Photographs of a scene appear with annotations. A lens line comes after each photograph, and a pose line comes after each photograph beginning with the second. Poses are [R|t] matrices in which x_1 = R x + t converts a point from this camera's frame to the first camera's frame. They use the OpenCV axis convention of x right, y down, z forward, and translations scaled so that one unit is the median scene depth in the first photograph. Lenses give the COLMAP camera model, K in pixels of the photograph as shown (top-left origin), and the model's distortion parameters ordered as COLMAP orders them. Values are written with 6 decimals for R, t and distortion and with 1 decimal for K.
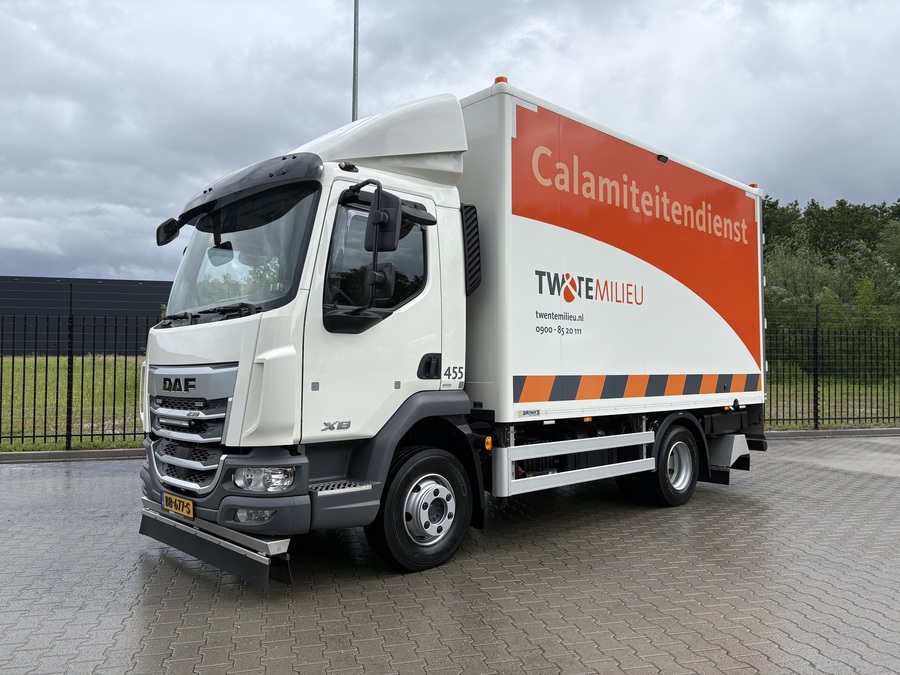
lens RADIAL K [[678.7, 0, 483.9], [0, 678.7, 339.0], [0, 0, 1]] dist [0.123478, -0.249586]
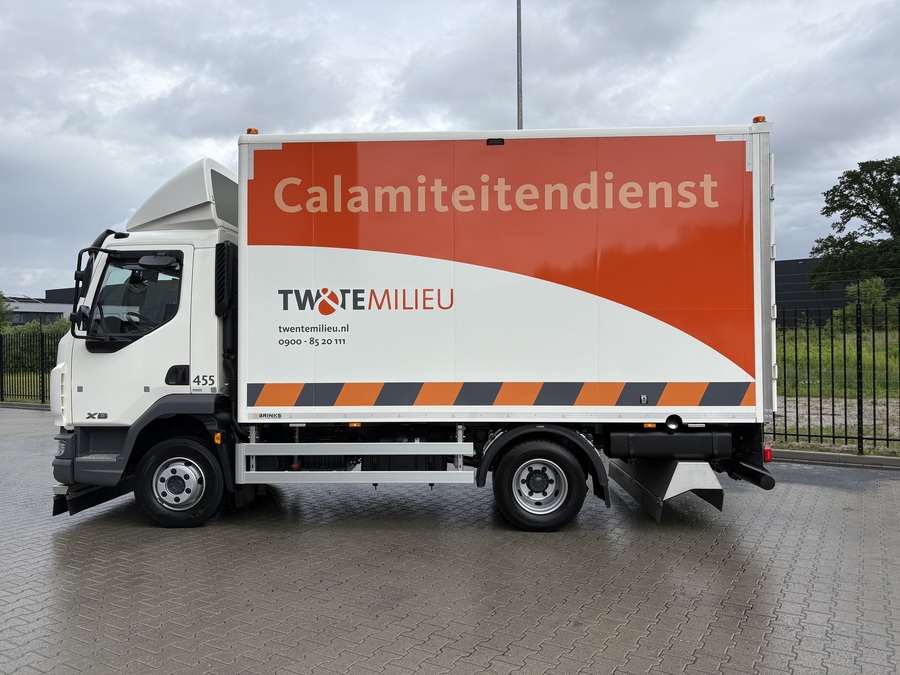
lens RADIAL K [[678.7, 0, 483.9], [0, 678.7, 339.0], [0, 0, 1]] dist [0.123478, -0.249586]
pose [[0.688037, -0.014837, -0.725524, 1.082372], [0.036795, 0.999218, 0.014460, -0.022653], [0.724742, -0.036644, 0.688045, 0.437963]]
